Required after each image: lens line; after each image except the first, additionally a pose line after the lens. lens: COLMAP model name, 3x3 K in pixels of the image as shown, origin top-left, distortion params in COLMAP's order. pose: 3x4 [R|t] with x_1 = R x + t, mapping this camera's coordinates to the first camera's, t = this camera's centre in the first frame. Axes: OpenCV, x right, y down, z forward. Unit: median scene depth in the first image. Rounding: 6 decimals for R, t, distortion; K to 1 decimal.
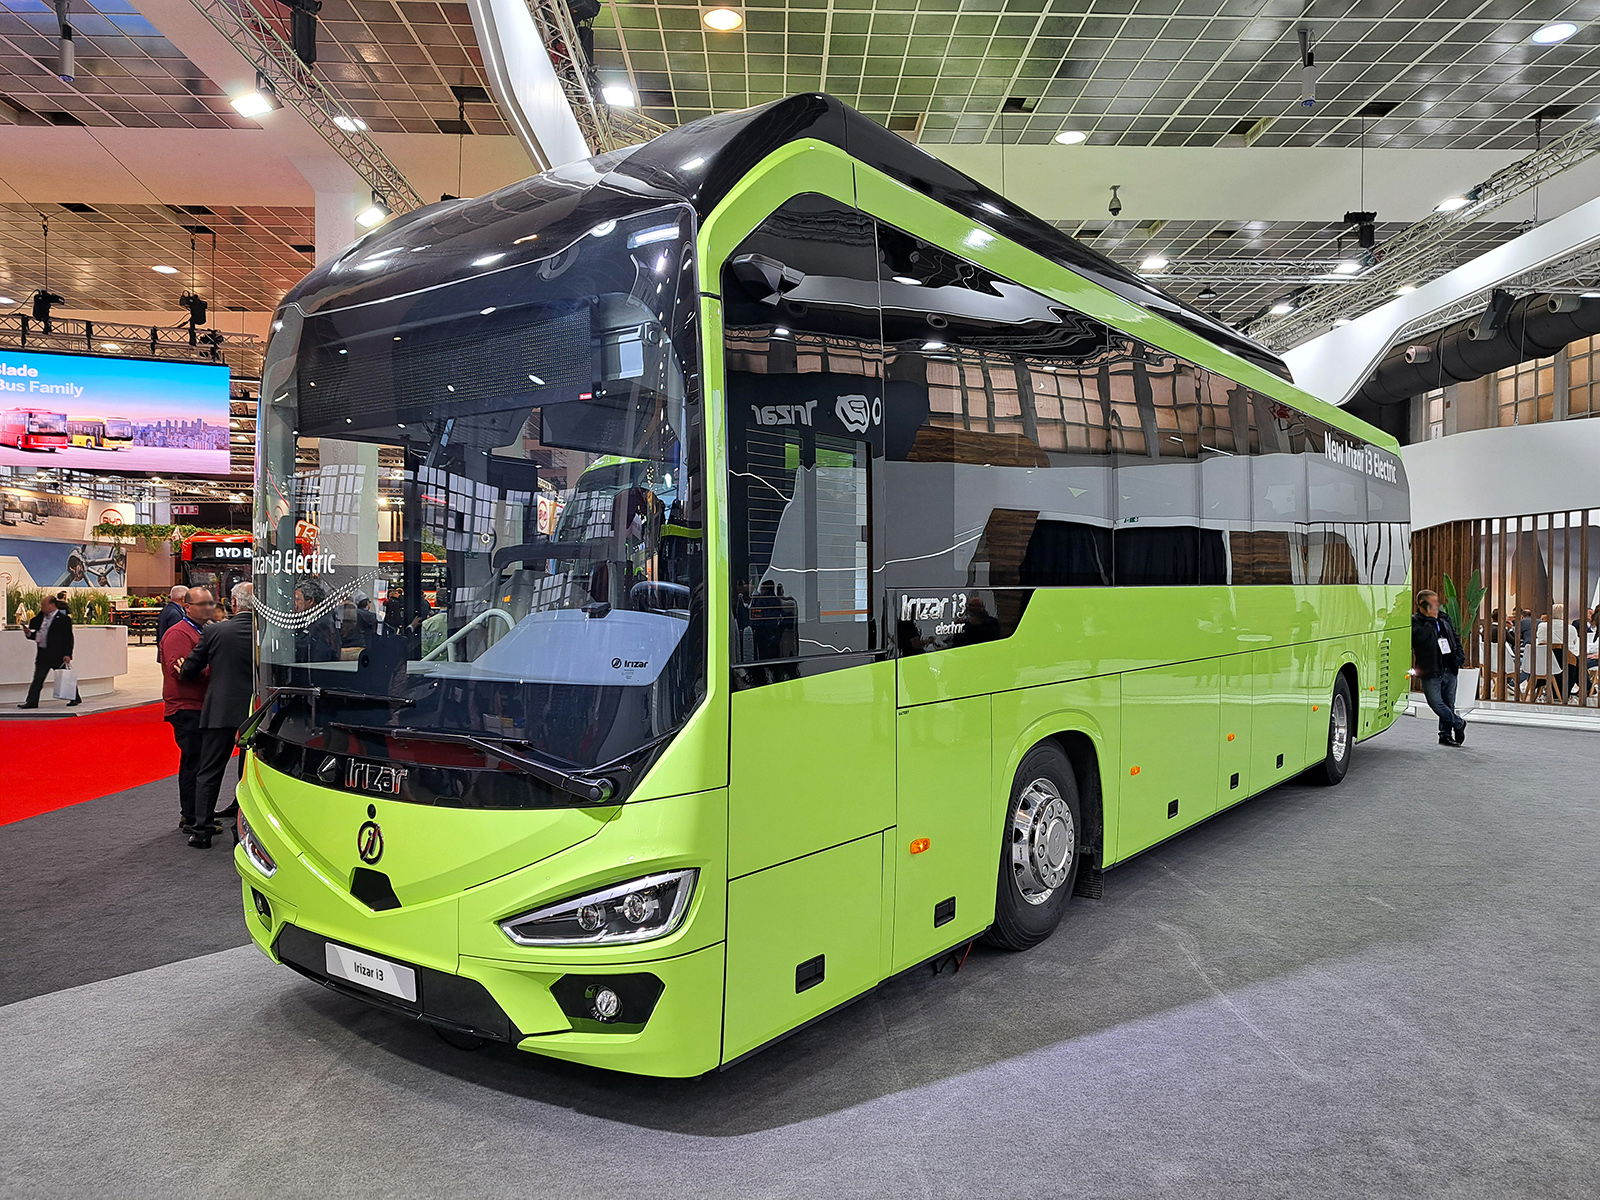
lens RADIAL K [[1157.5, 0, 800.3], [0, 1157.5, 602.4], [0, 0, 1]] dist [0.009401, 0.001298]
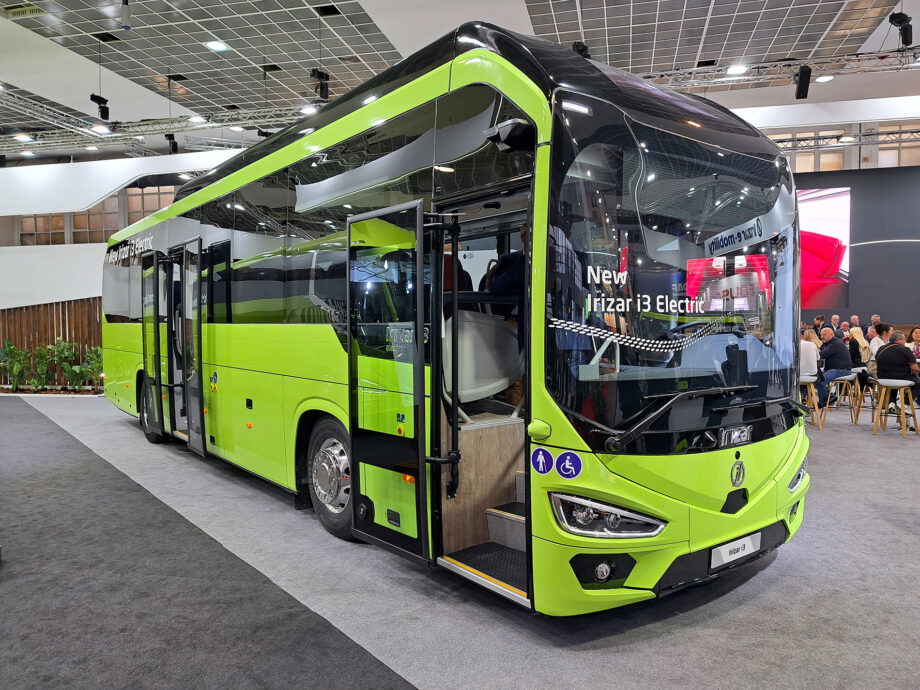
lens RADIAL K [[665.6, 0, 460.0], [0, 665.6, 344.6], [0, 0, 1]] dist [0.009401, 0.001298]
pose [[0.258942, -0.030086, 0.965424, -1.297930], [0.010809, 0.999542, 0.028250, -0.011829], [-0.965832, 0.003120, 0.259148, 1.049706]]
